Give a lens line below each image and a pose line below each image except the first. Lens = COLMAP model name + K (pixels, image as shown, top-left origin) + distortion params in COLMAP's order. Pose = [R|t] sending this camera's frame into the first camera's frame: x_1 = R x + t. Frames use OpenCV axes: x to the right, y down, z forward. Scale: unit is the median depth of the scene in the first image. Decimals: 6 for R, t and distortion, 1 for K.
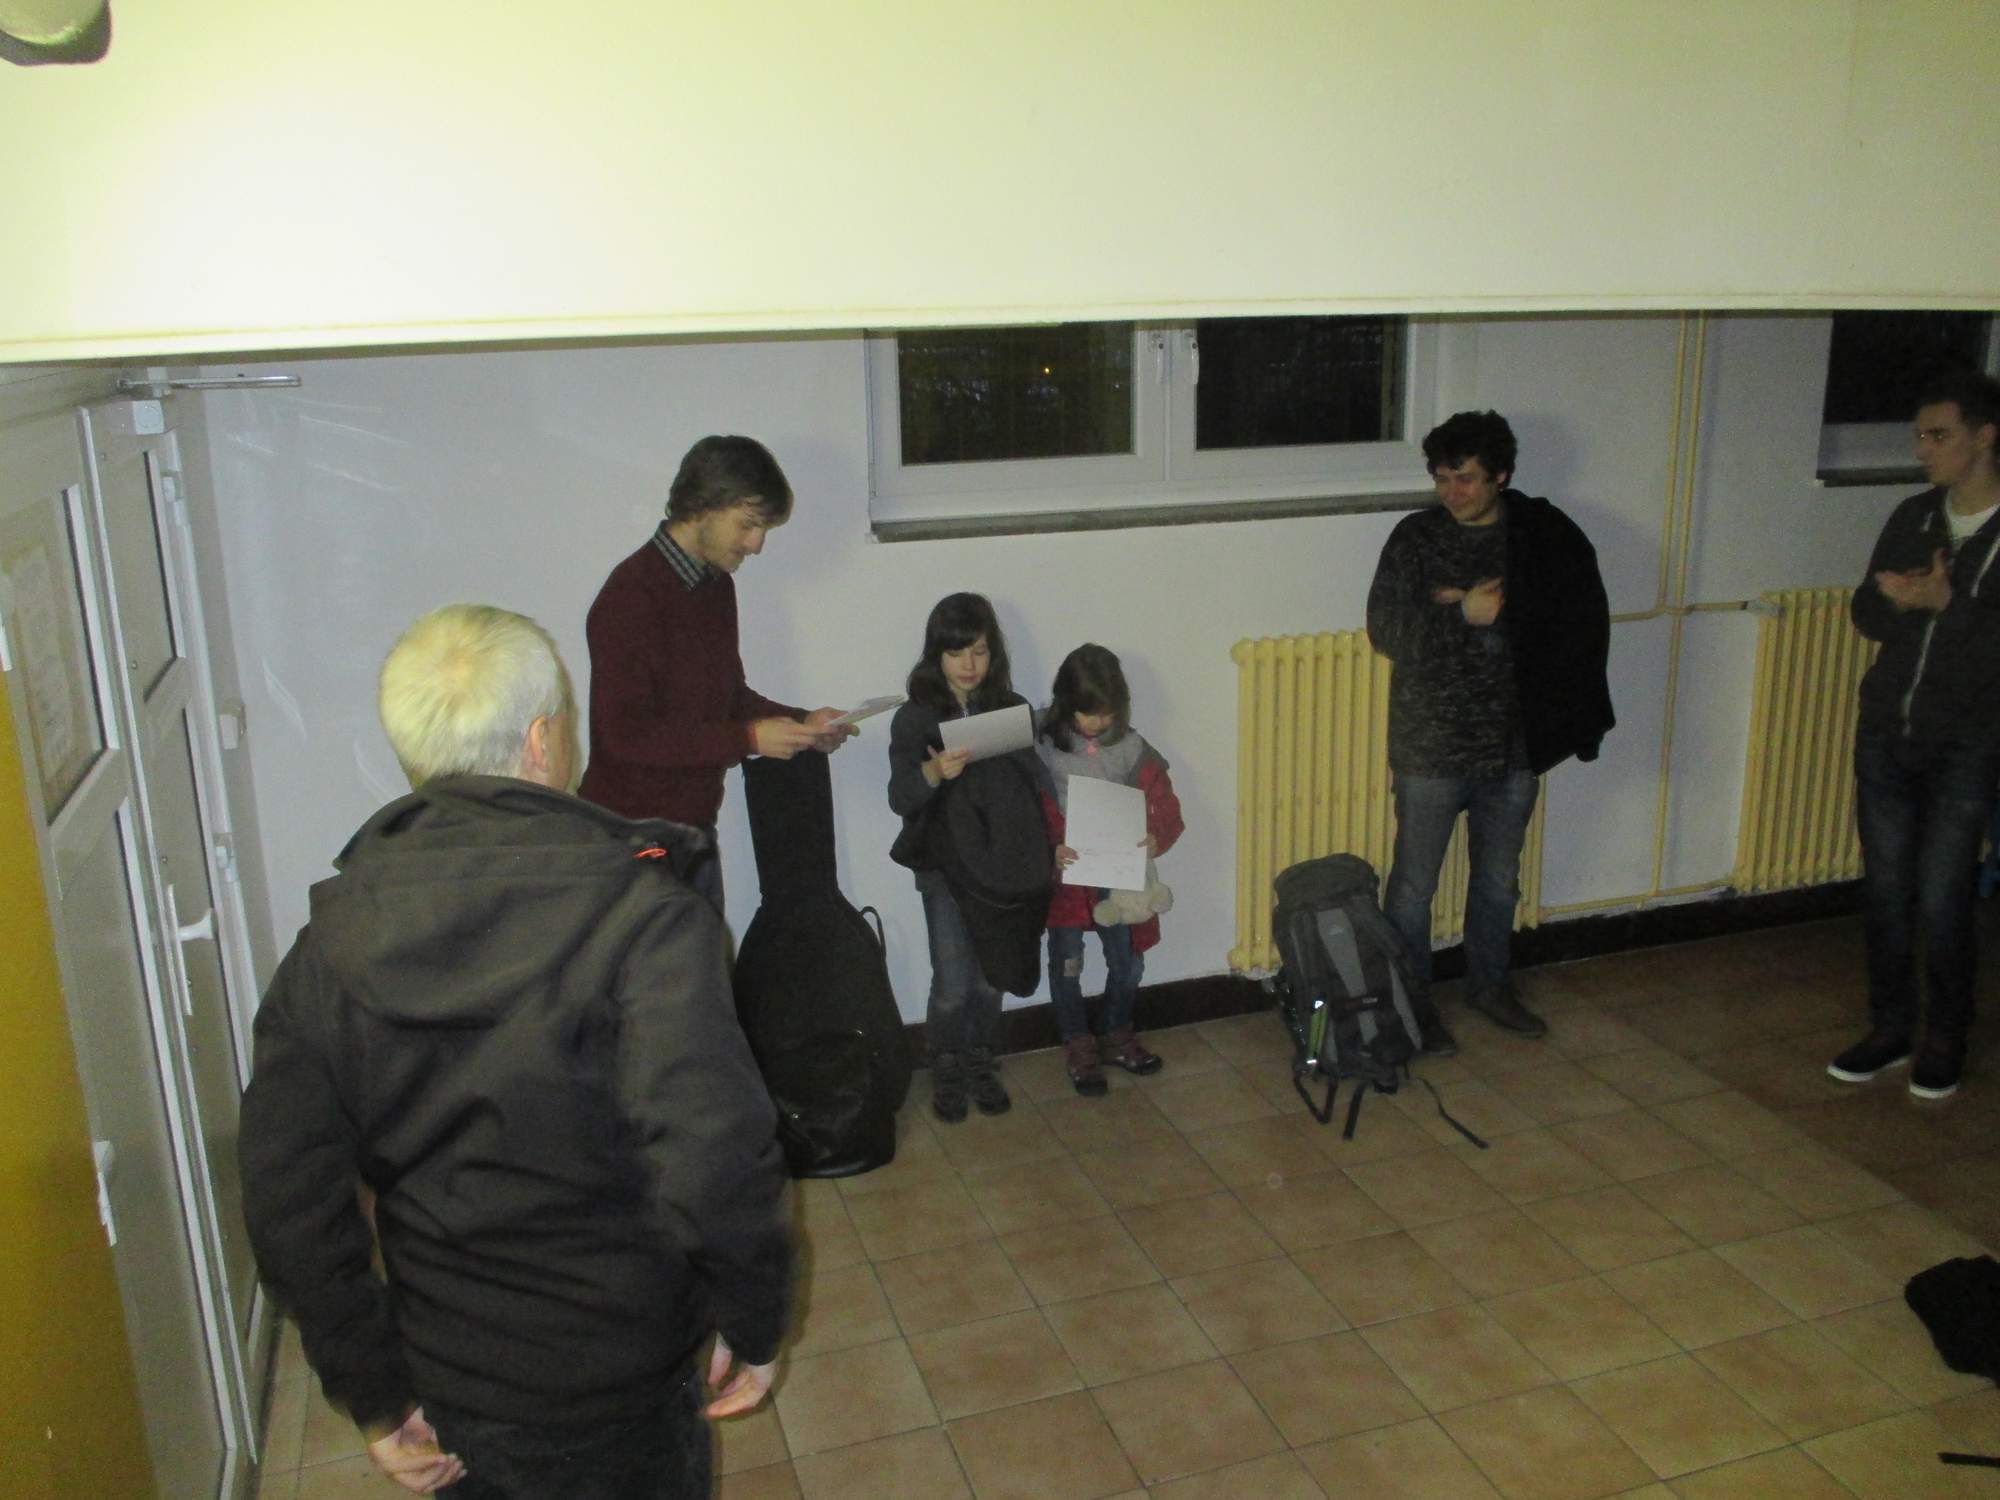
lens RADIAL K [[1703.9, 0, 1001.2], [0, 1703.9, 736.1], [0, 0, 1]] dist [-0.005556, -0.011451]
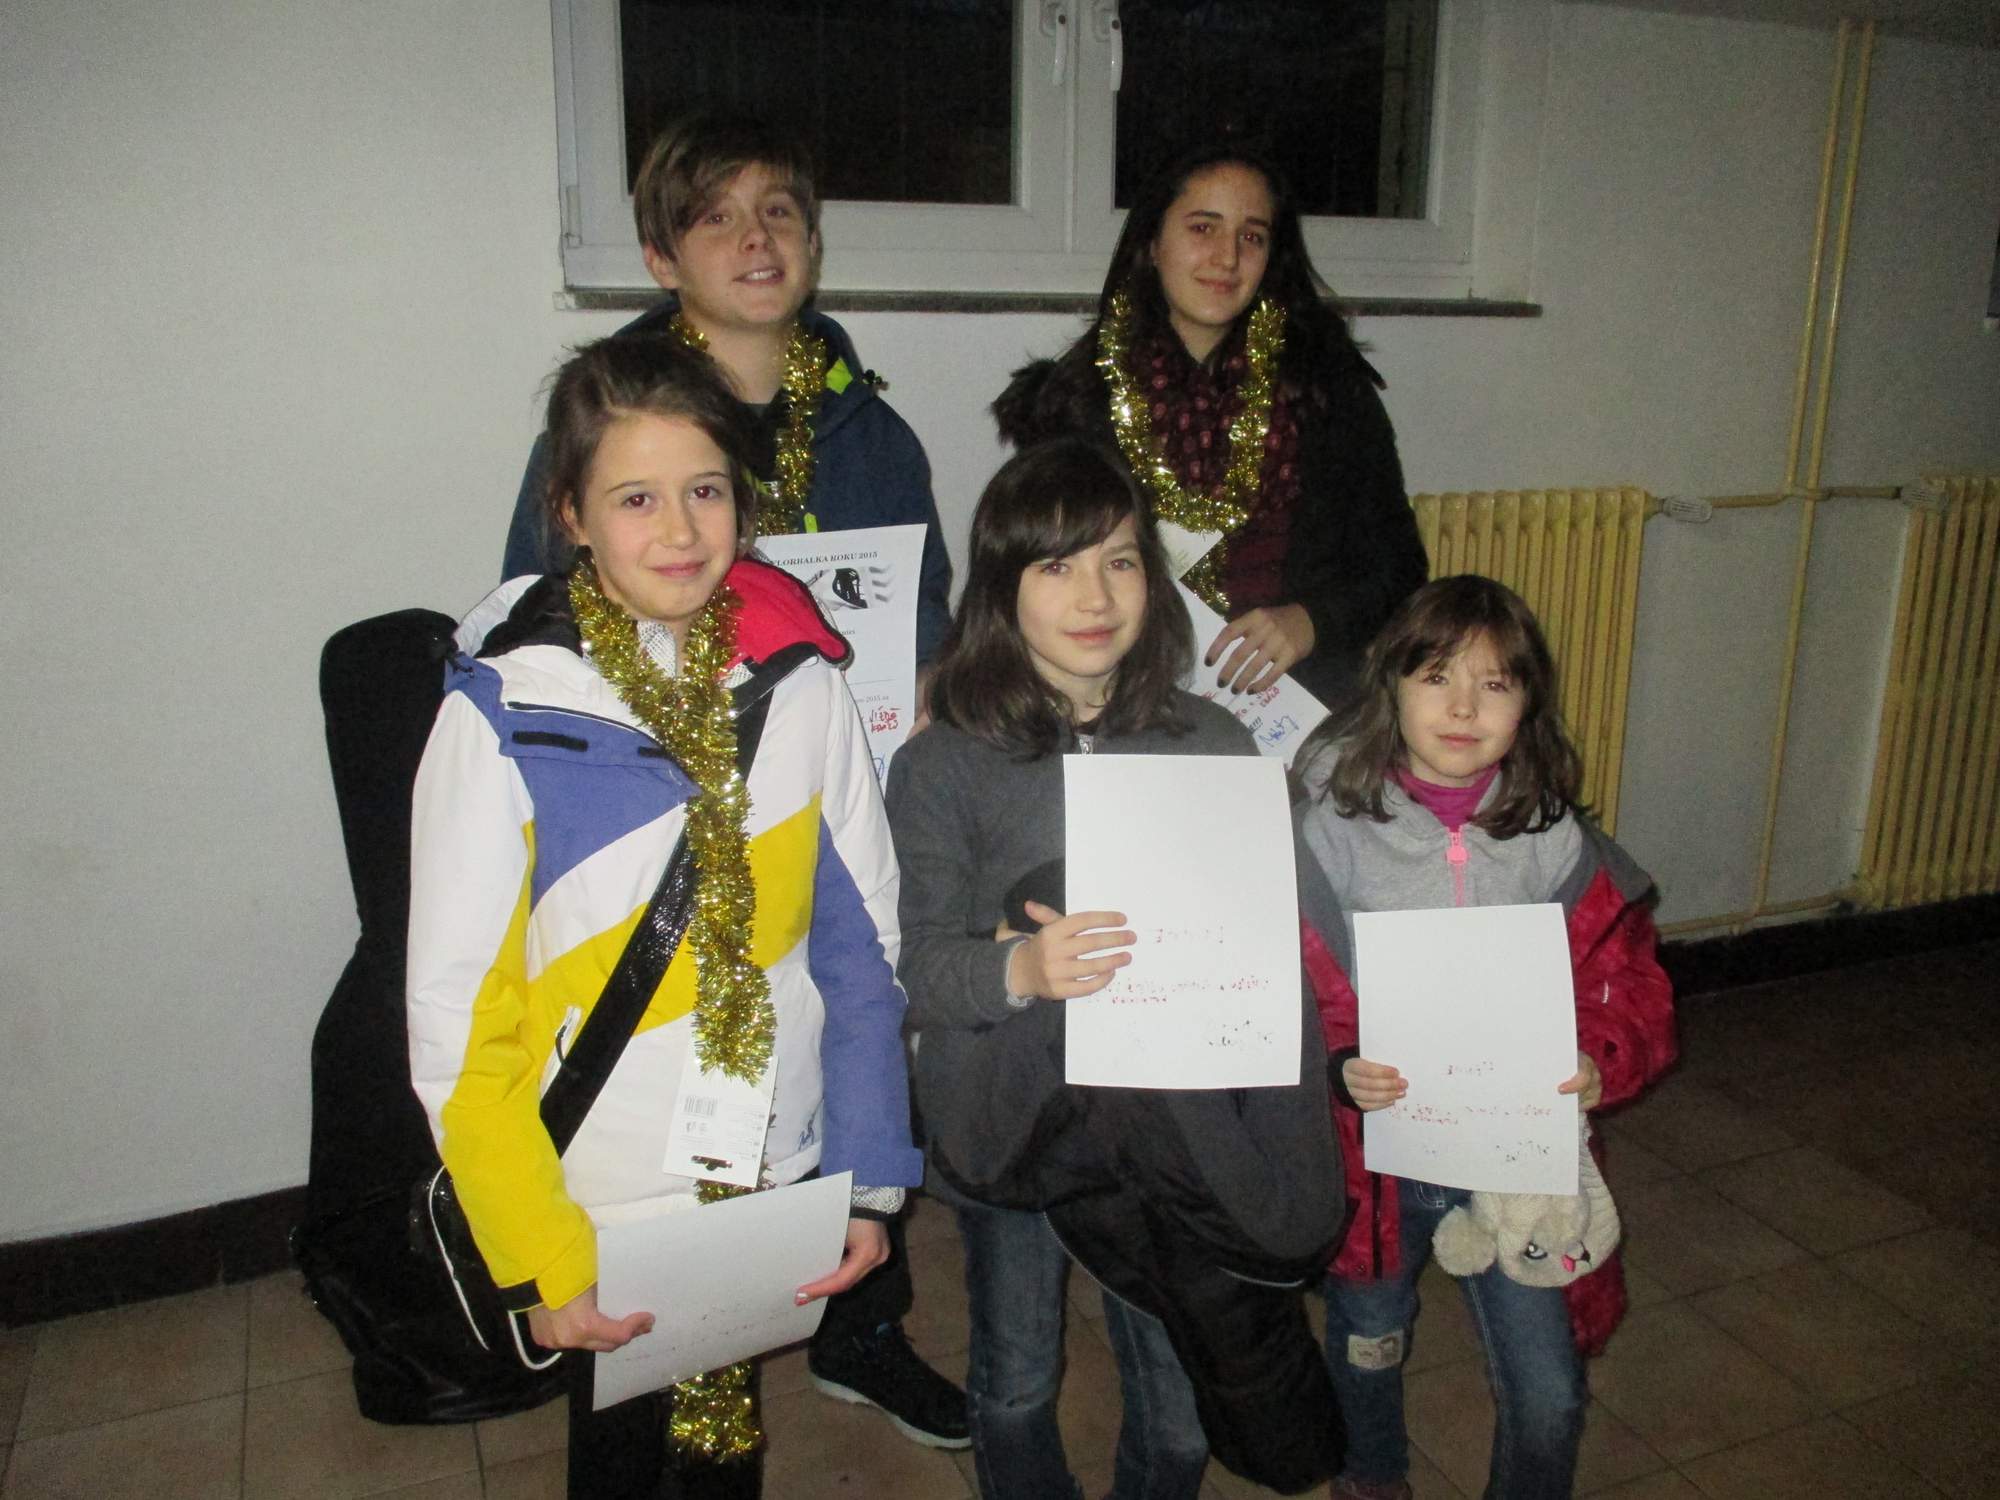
lens RADIAL K [[1653.4, 0, 983.3], [0, 1653.4, 741.4], [0, 0, 1]] dist [-0.004622, -0.002799]
pose [[0.998005, 0.007393, 0.062694, 0.029667], [-0.007324, 0.999972, -0.001337, 0.030450], [-0.062702, 0.000876, 0.998032, 0.399843]]
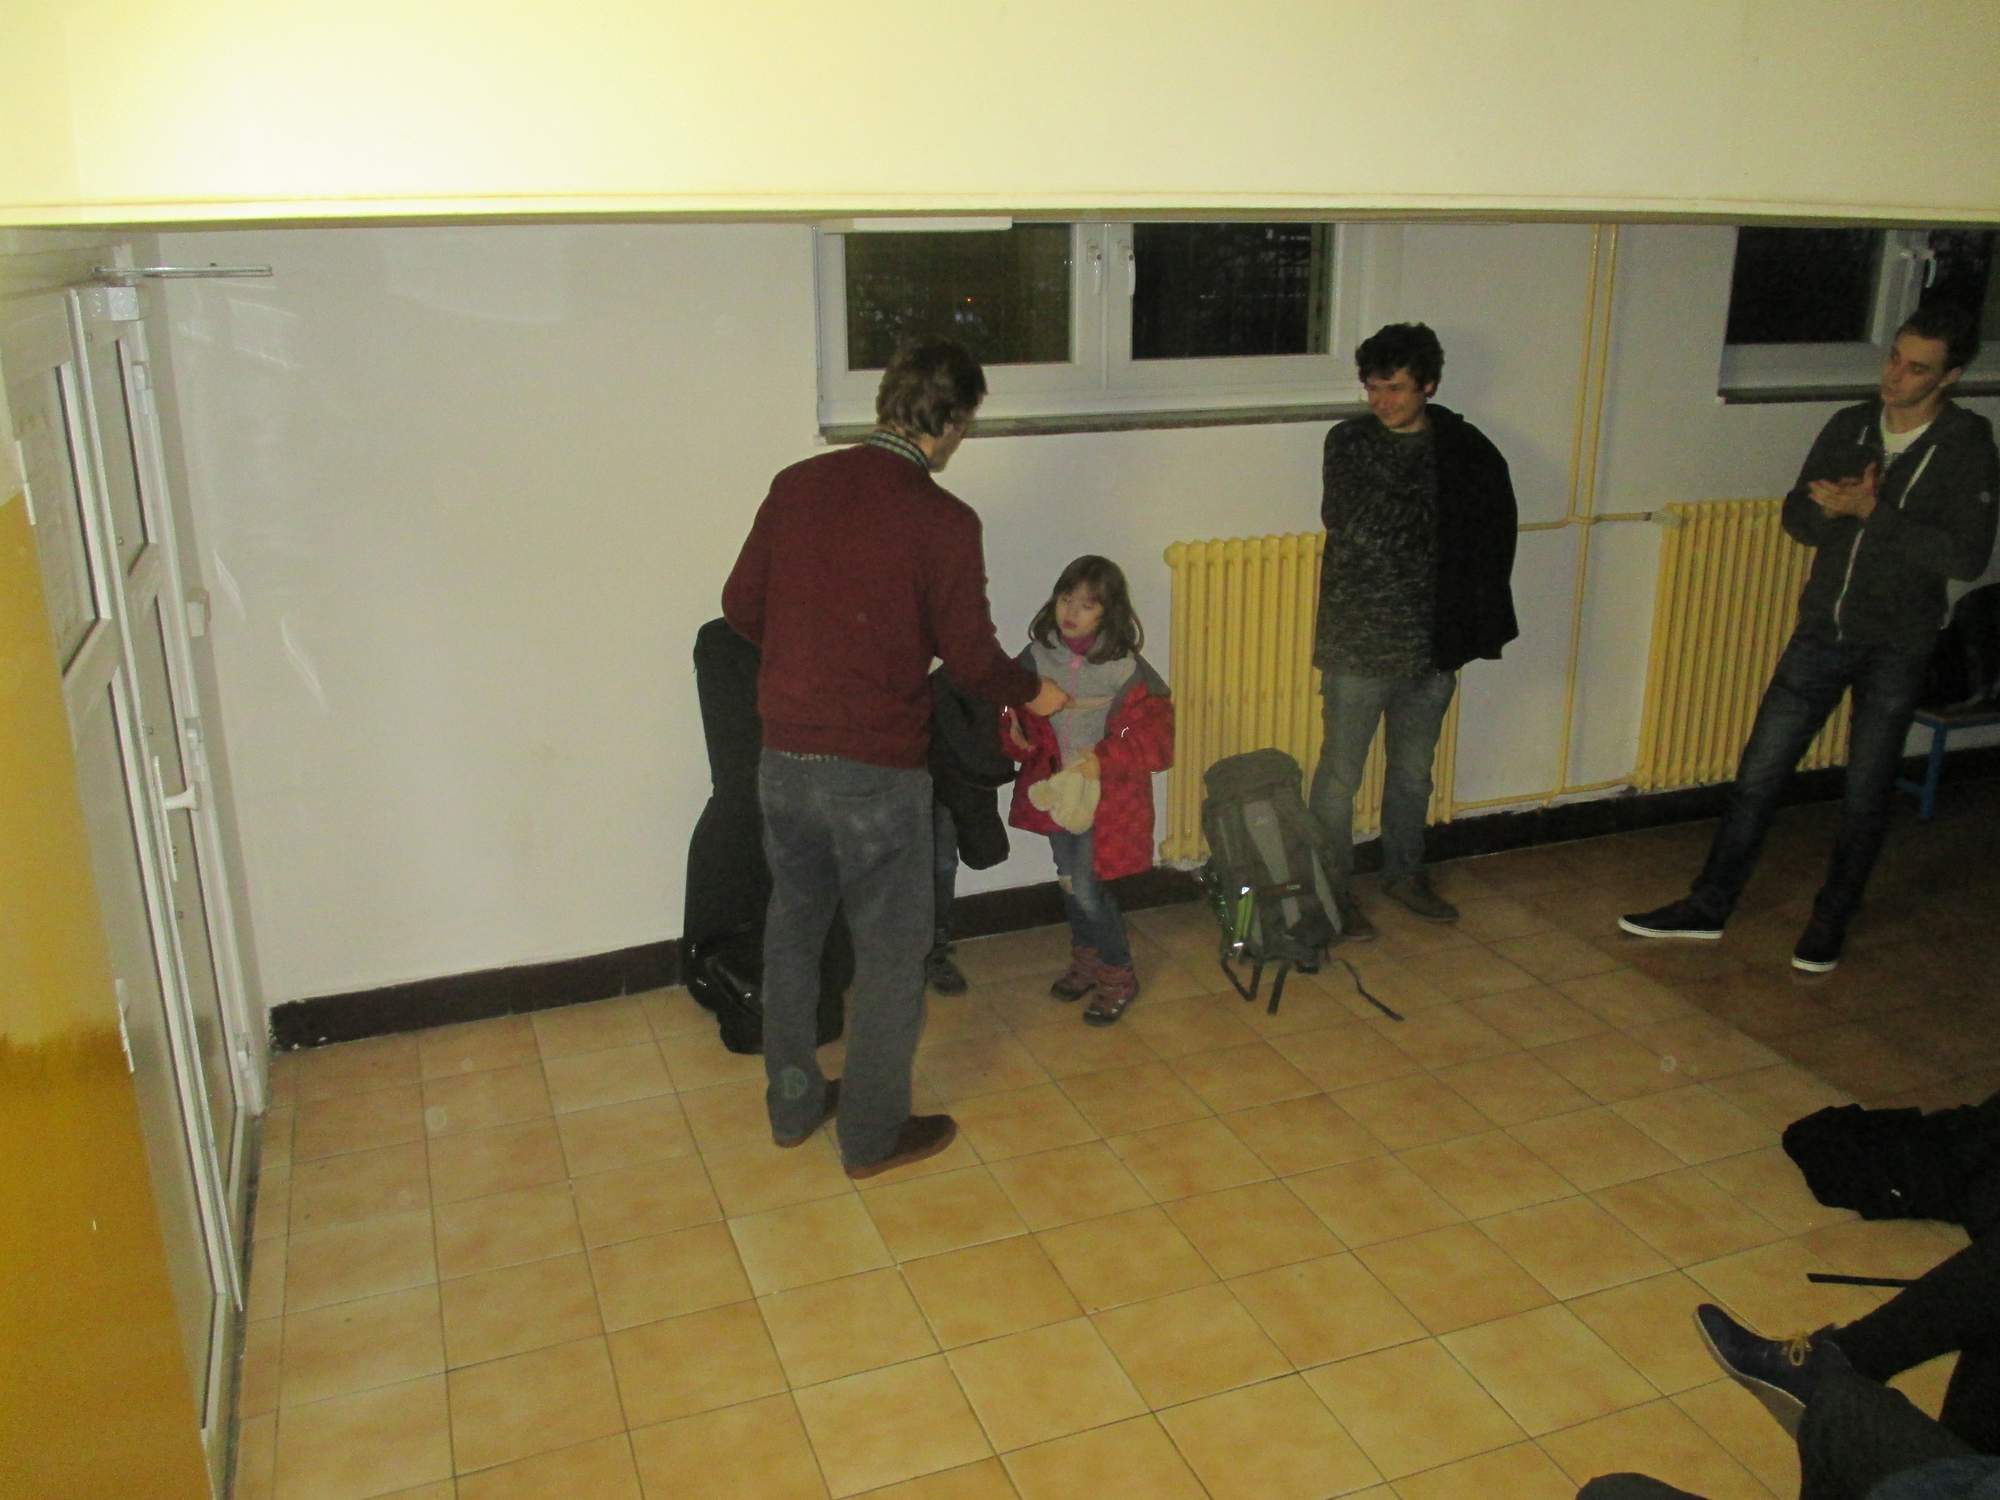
lens RADIAL K [[1703.9, 0, 1001.2], [0, 1703.9, 736.1], [0, 0, 1]] dist [-0.005556, -0.011451]
pose [[0.998856, 0.000590, 0.047819, -0.014494], [-0.002364, 0.999311, 0.037045, 0.023279], [-0.047764, -0.037116, 0.998169, -0.040255]]
